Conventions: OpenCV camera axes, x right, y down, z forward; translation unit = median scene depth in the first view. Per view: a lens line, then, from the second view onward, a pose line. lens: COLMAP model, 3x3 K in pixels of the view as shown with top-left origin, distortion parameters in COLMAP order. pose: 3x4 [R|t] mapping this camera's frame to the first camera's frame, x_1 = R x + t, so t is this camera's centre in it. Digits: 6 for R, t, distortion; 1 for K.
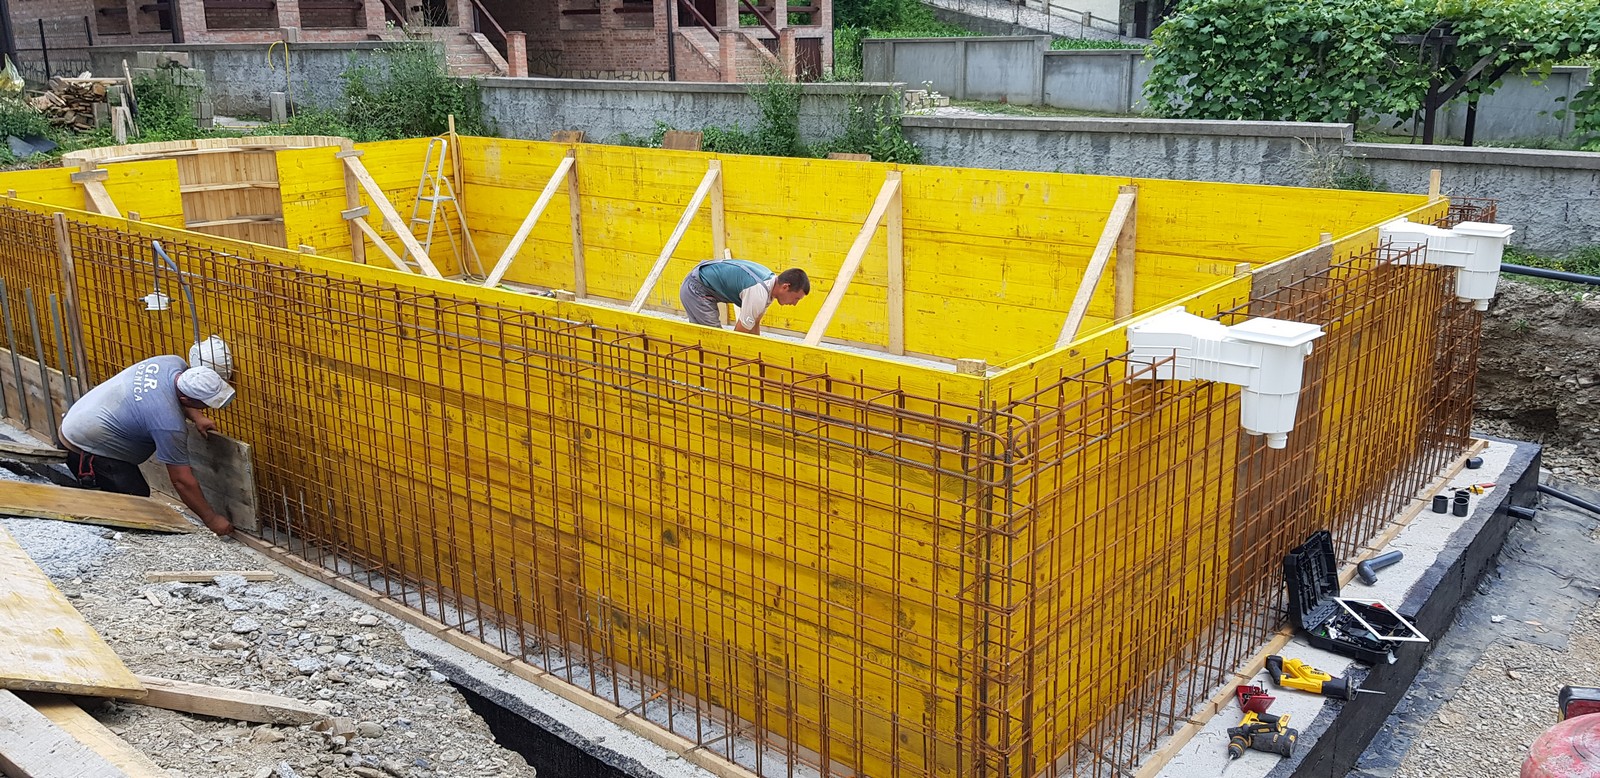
lens RADIAL K [[1228.5, 0, 800.0], [0, 1228.5, 389.0], [0, 0, 1]] dist [0.091062, -0.175095]
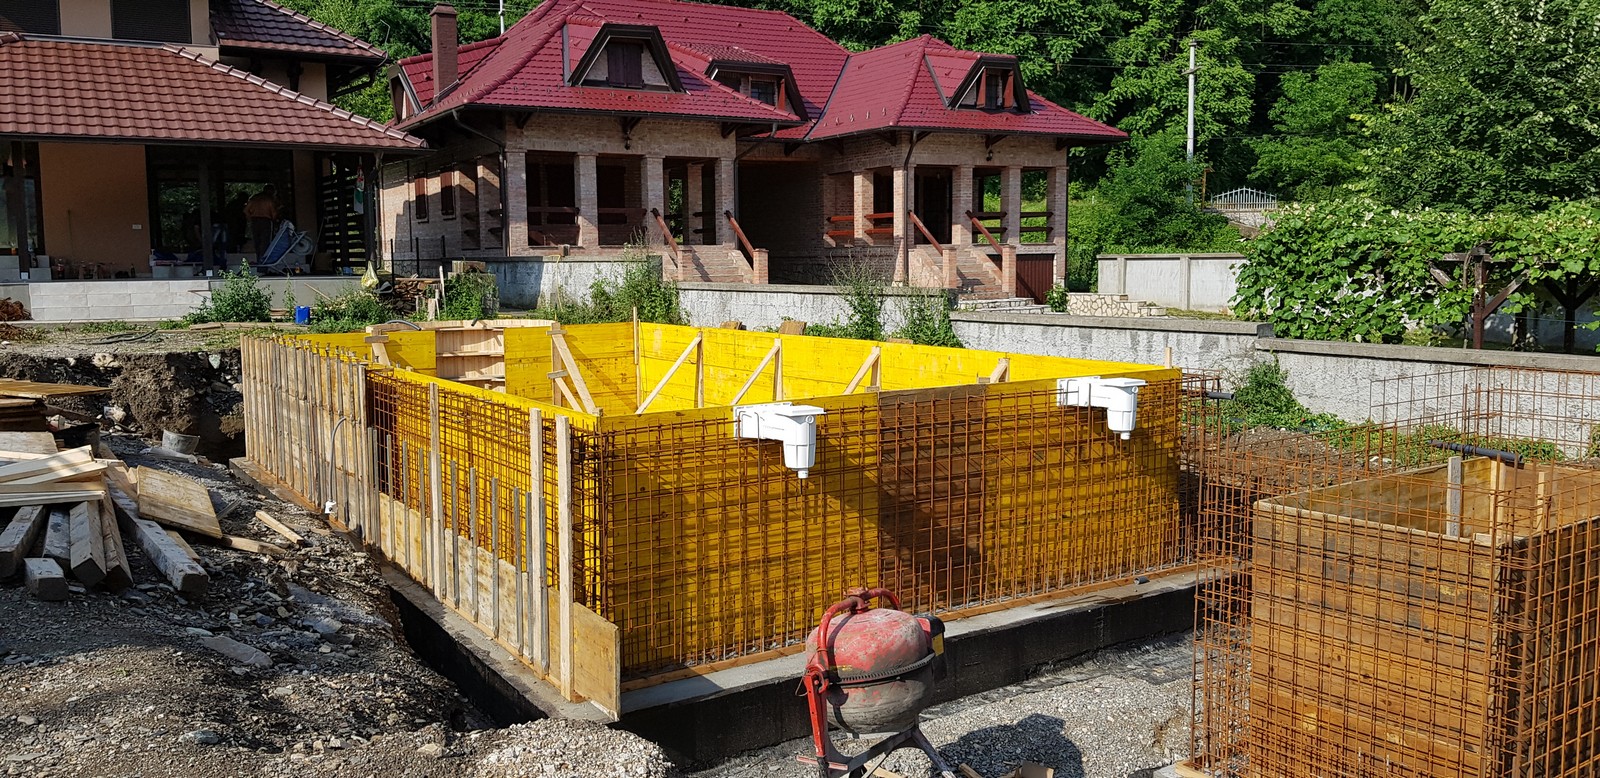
lens RADIAL K [[1249.8, 0, 805.6], [0, 1249.8, 385.8], [0, 0, 1]] dist [0.043213, -0.090847]
pose [[0.956797, 0.035473, -0.288586, 0.271628], [-0.084399, 0.983679, -0.158910, 0.060925], [0.278239, 0.176401, 0.944175, -0.210607]]
